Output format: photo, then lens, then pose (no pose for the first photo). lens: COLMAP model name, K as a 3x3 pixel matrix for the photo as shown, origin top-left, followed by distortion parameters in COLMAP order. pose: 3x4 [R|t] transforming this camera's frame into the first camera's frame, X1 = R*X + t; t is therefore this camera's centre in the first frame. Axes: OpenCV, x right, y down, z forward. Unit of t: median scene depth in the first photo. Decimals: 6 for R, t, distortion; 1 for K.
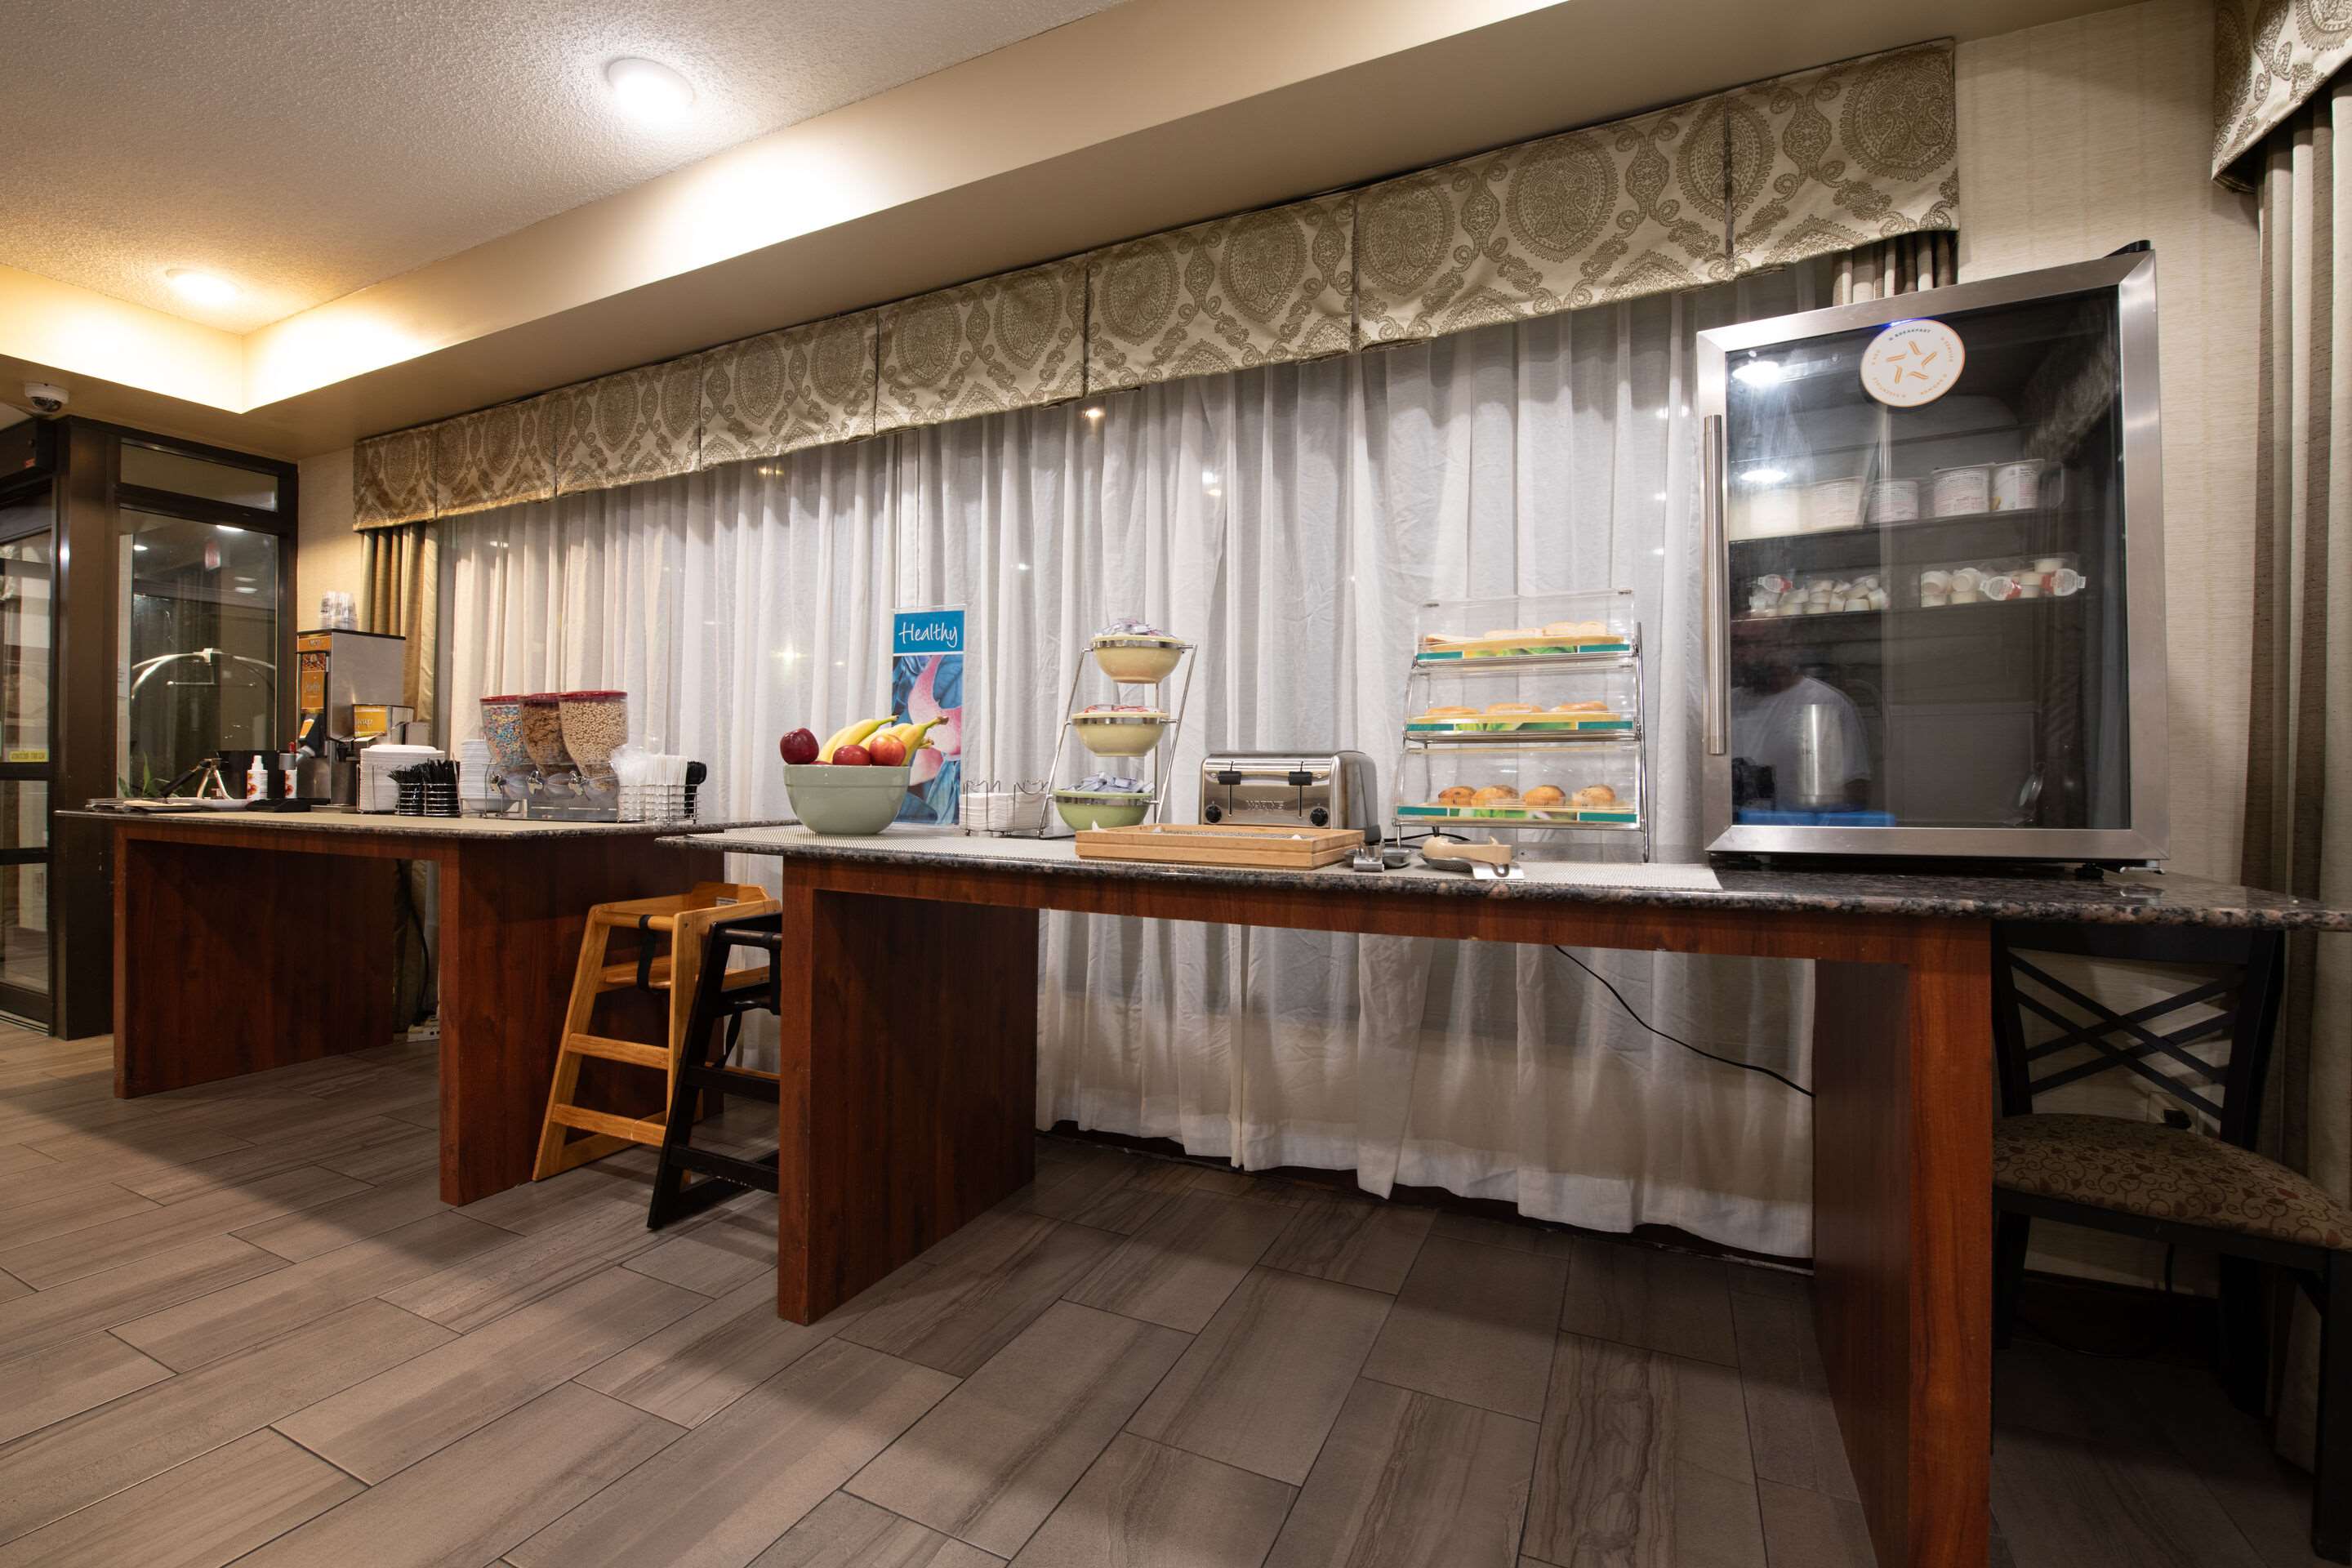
lens RADIAL K [[1013.3, 0, 1182.5], [0, 1013.3, 771.9], [0, 0, 1]] dist [-0.014514, -0.001645]
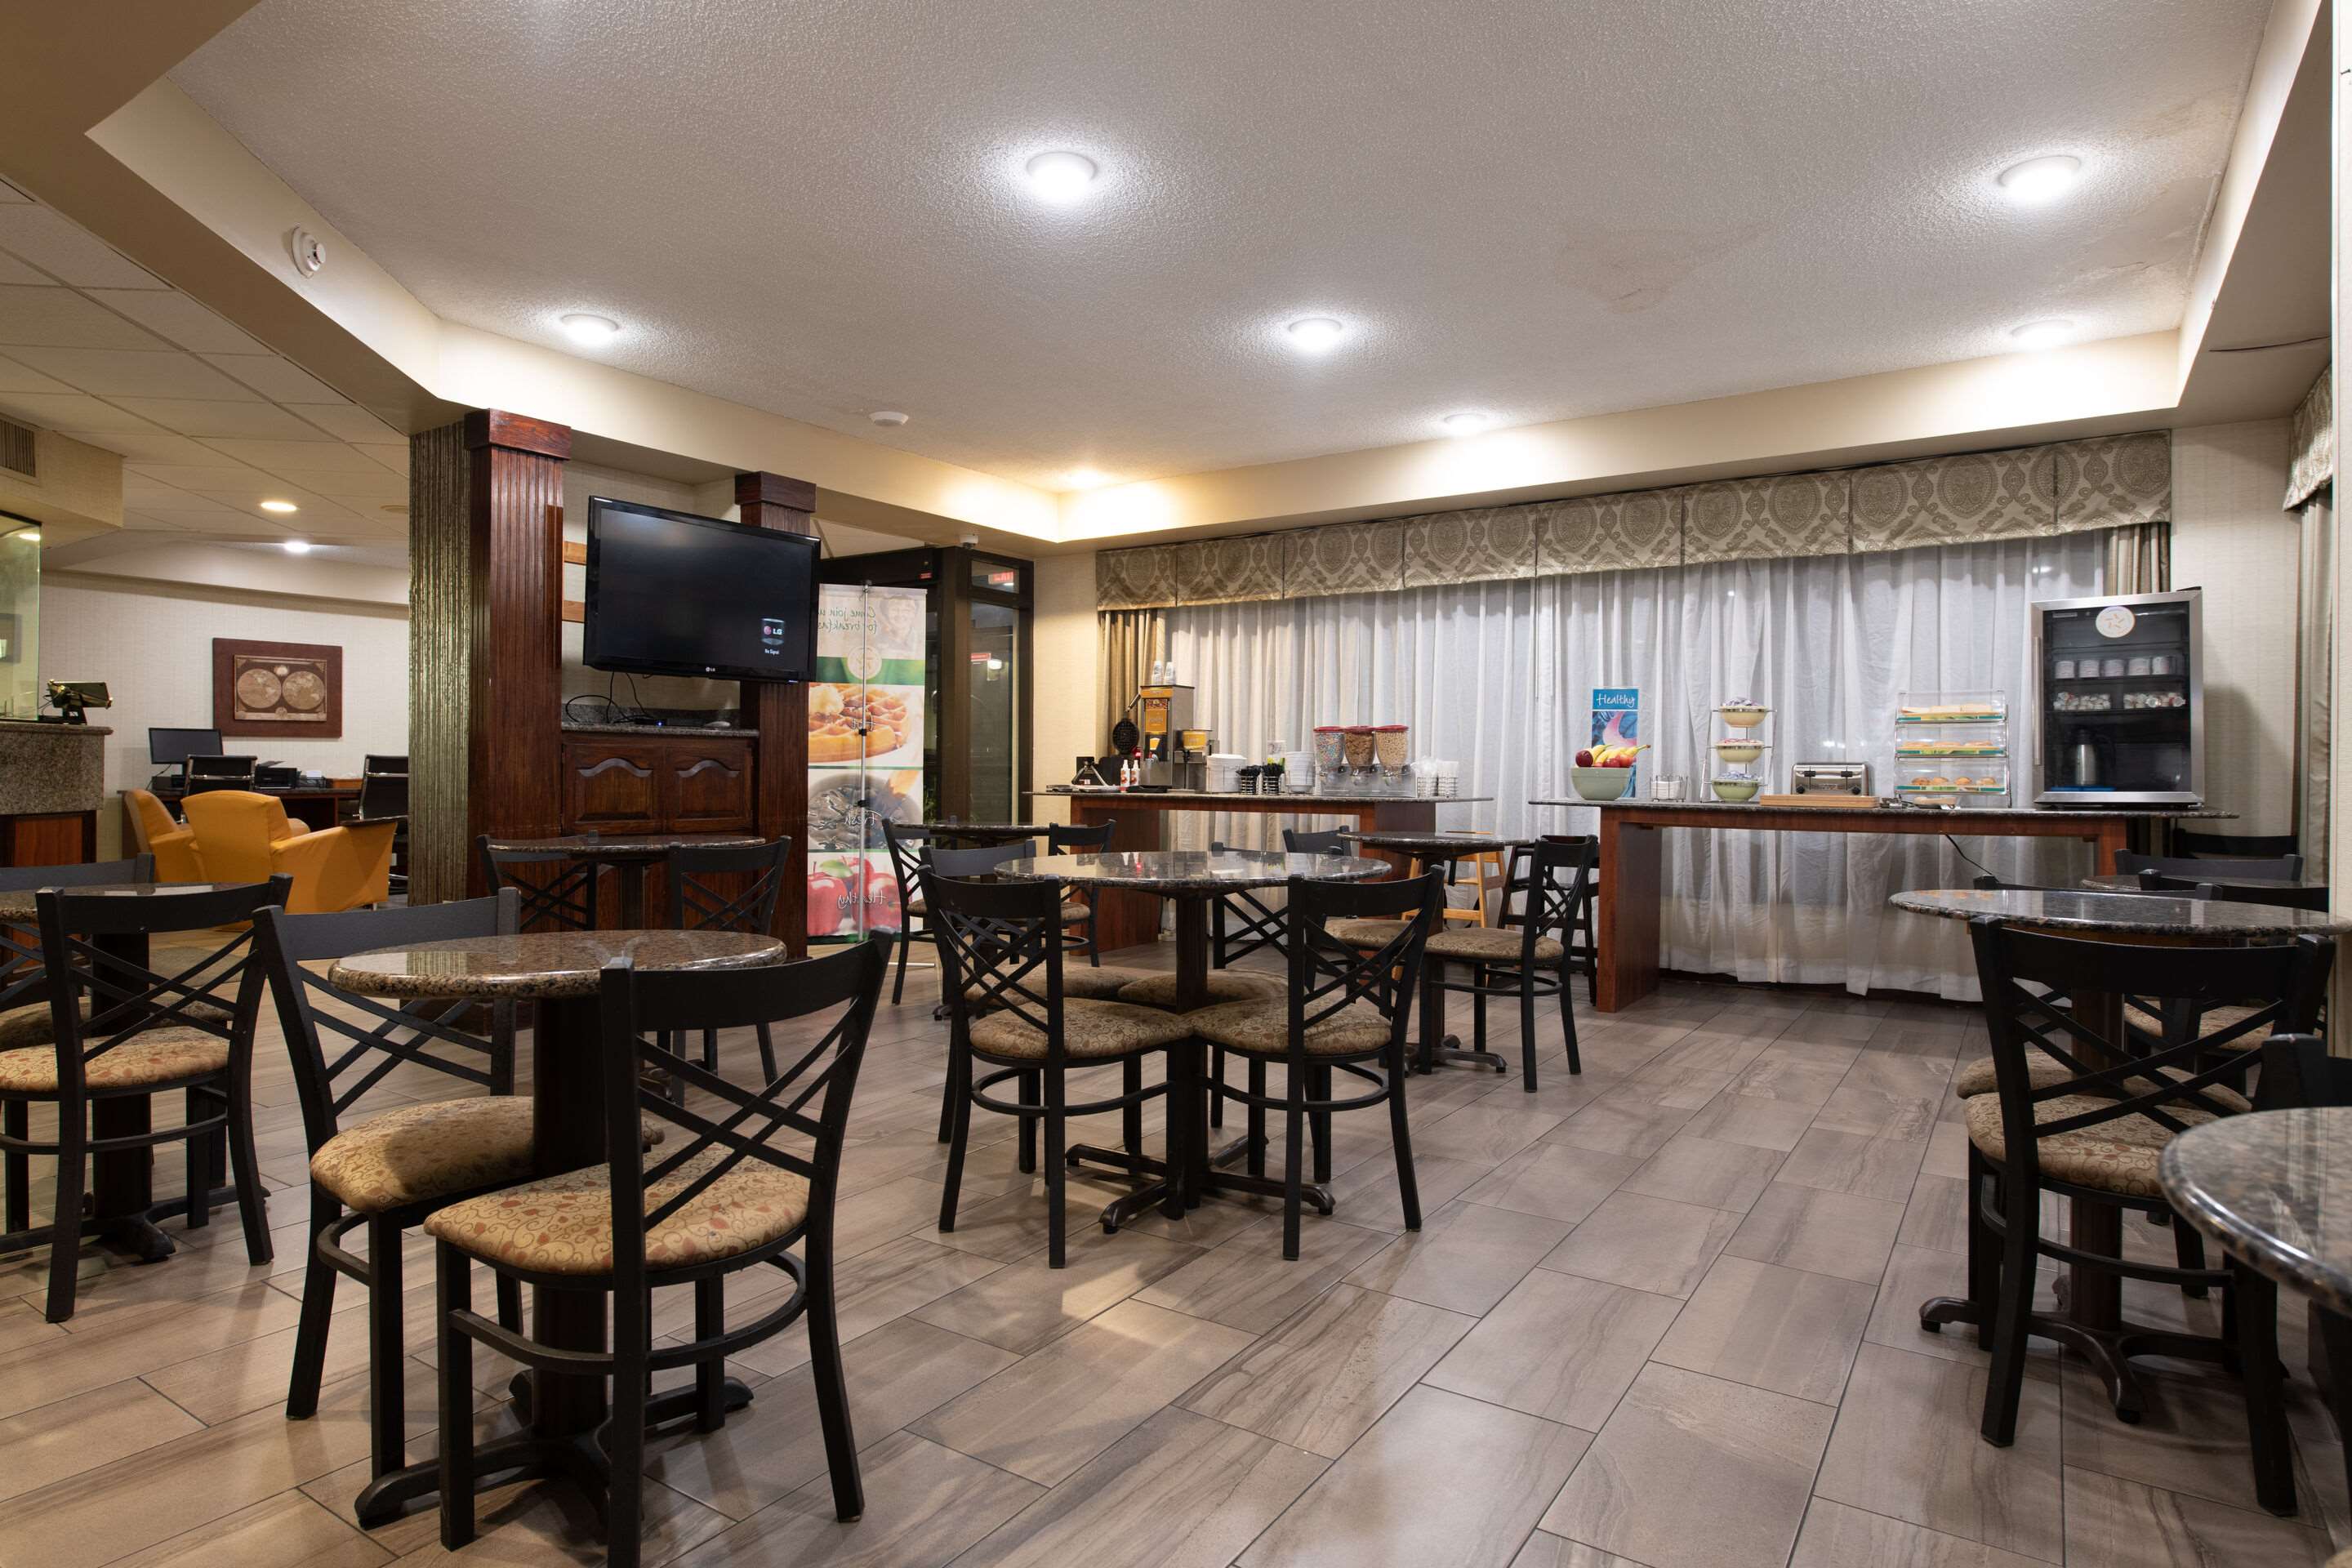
lens RADIAL K [[1311.9, 0, 1170.8], [0, 1311.9, 769.3], [0, 0, 1]] dist [-0.008340, 0.000963]
pose [[0.988383, 0.001869, -0.151972, -0.644434], [-0.001830, 0.999998, 0.000399, -0.001892], [0.151972, -0.000117, 0.988385, -1.471921]]
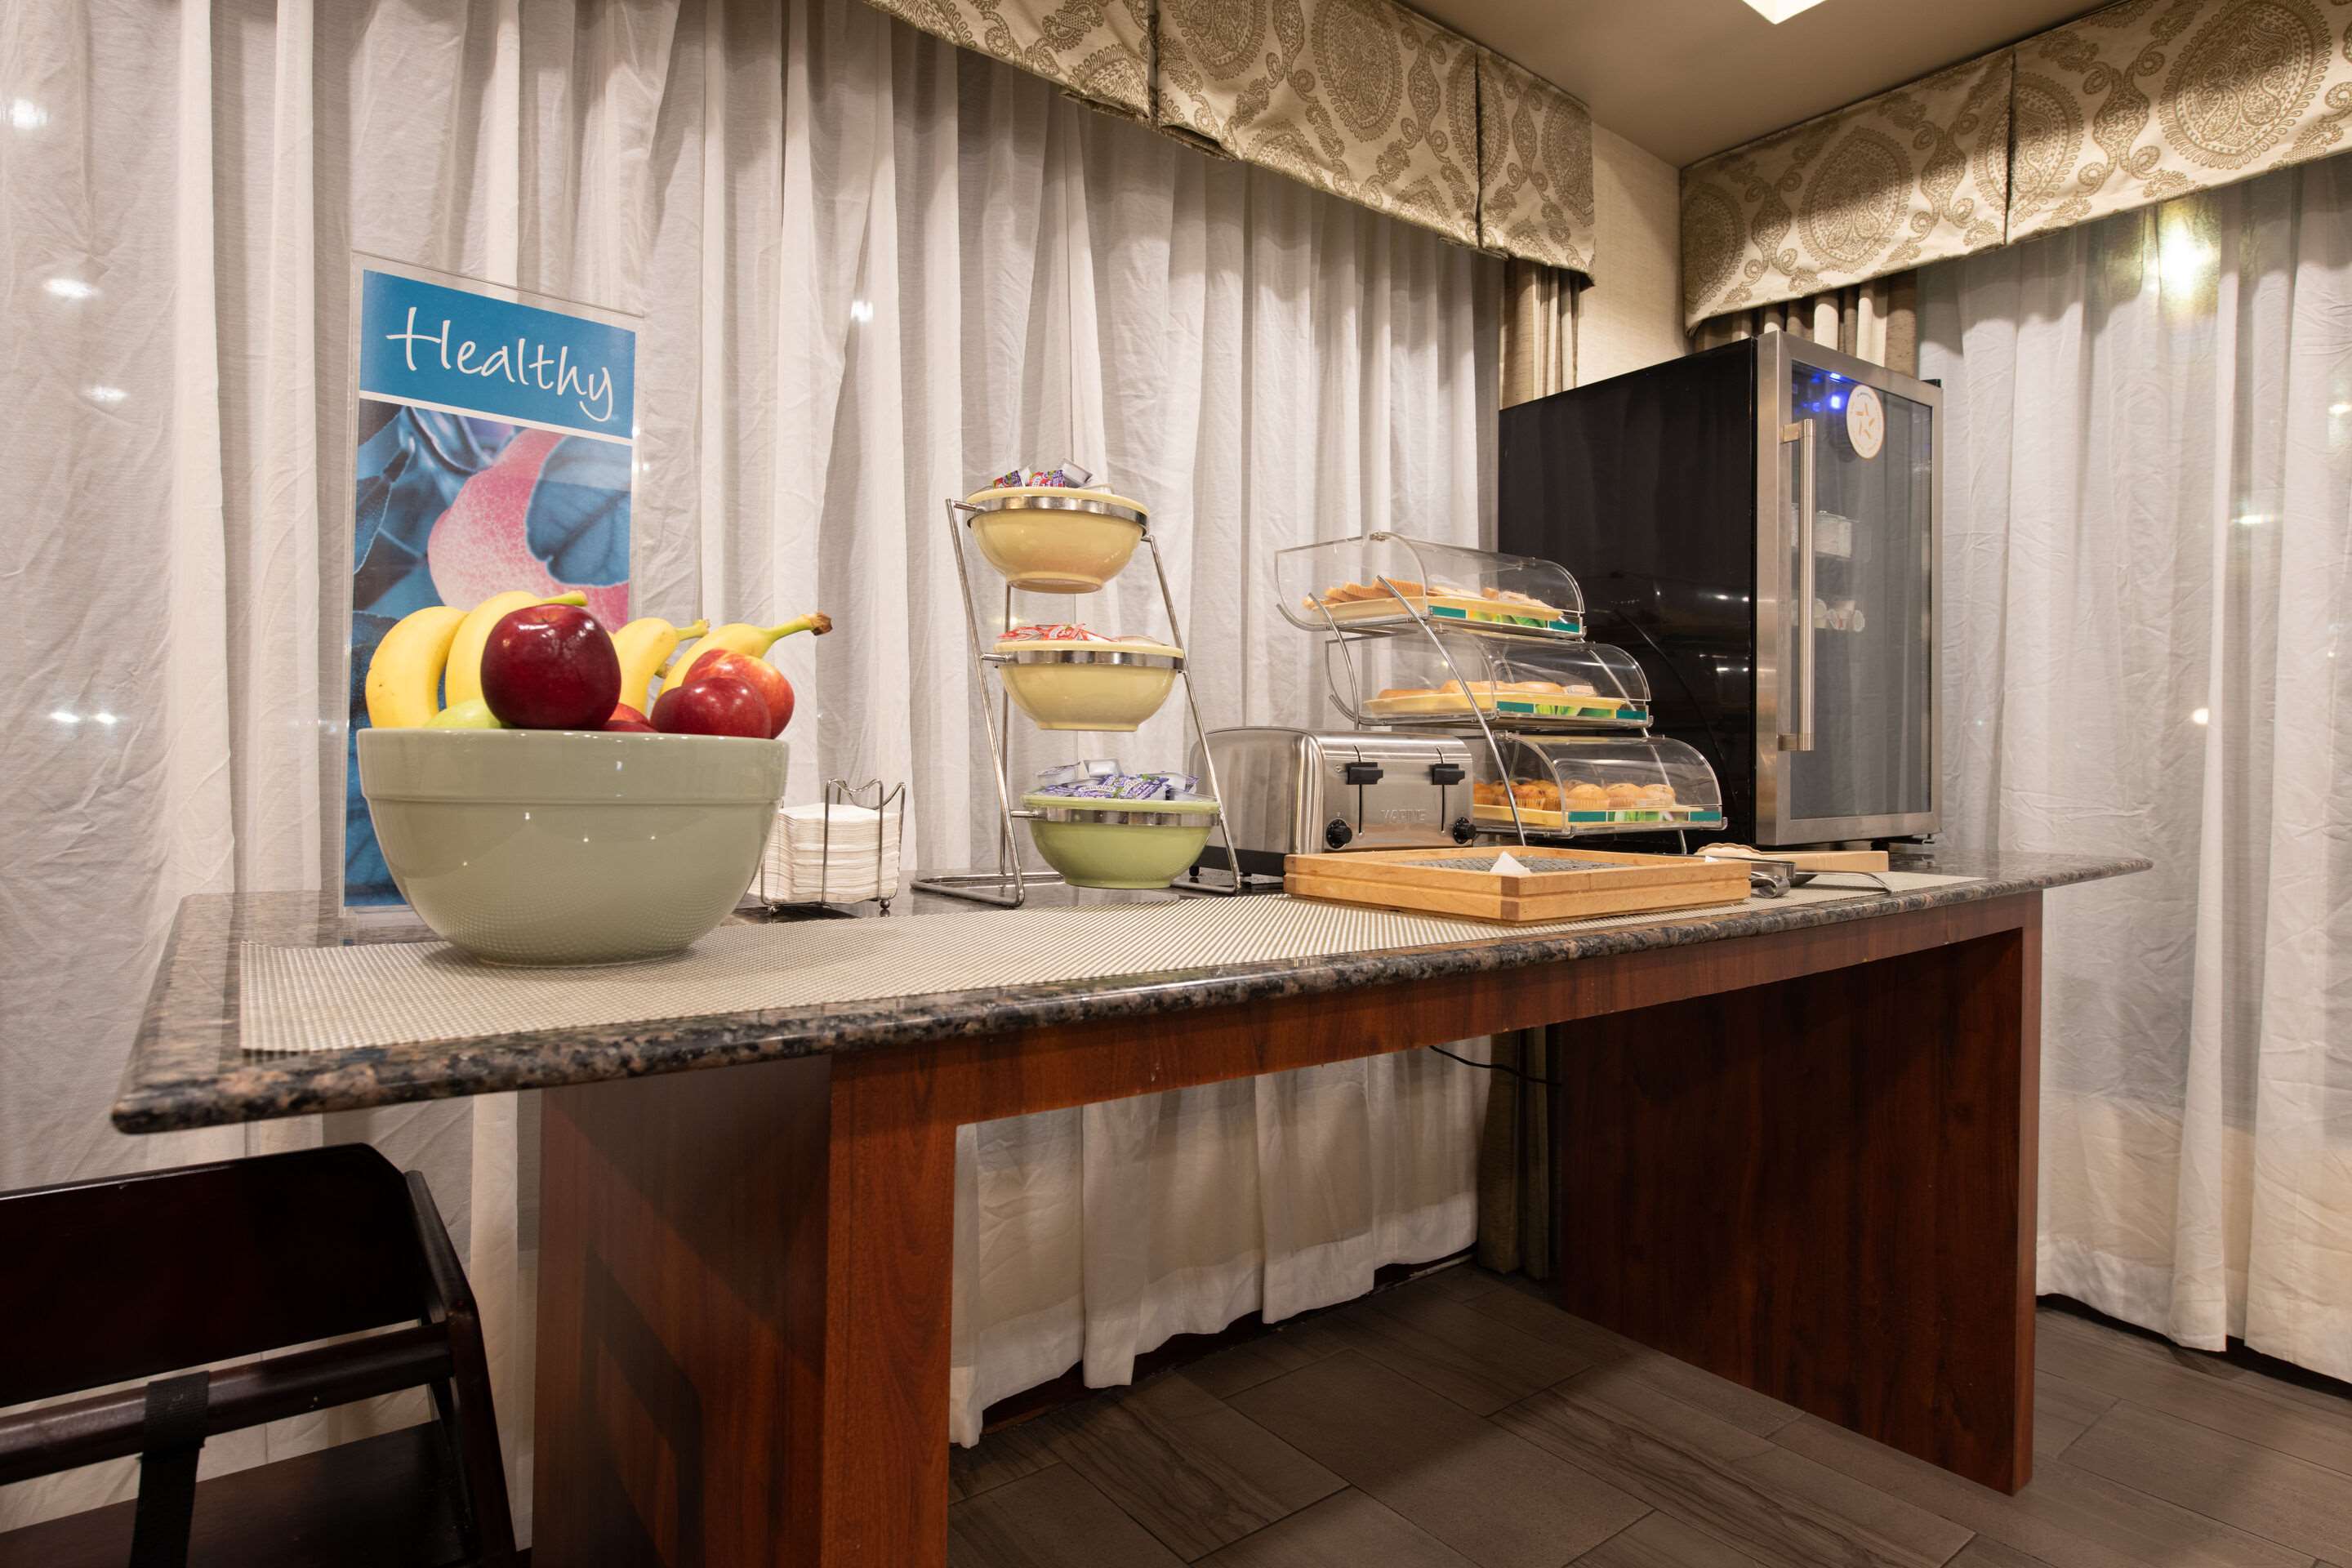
lens RADIAL K [[1244.1, 0, 1181.0], [0, 1244.1, 775.6], [0, 0, 1]] dist [-0.006935, 0.000372]
pose [[0.455390, -0.005754, 0.890274, -0.477416], [-0.009500, 0.999891, 0.011321, 0.000157], [-0.890241, -0.013613, 0.455285, 0.533171]]
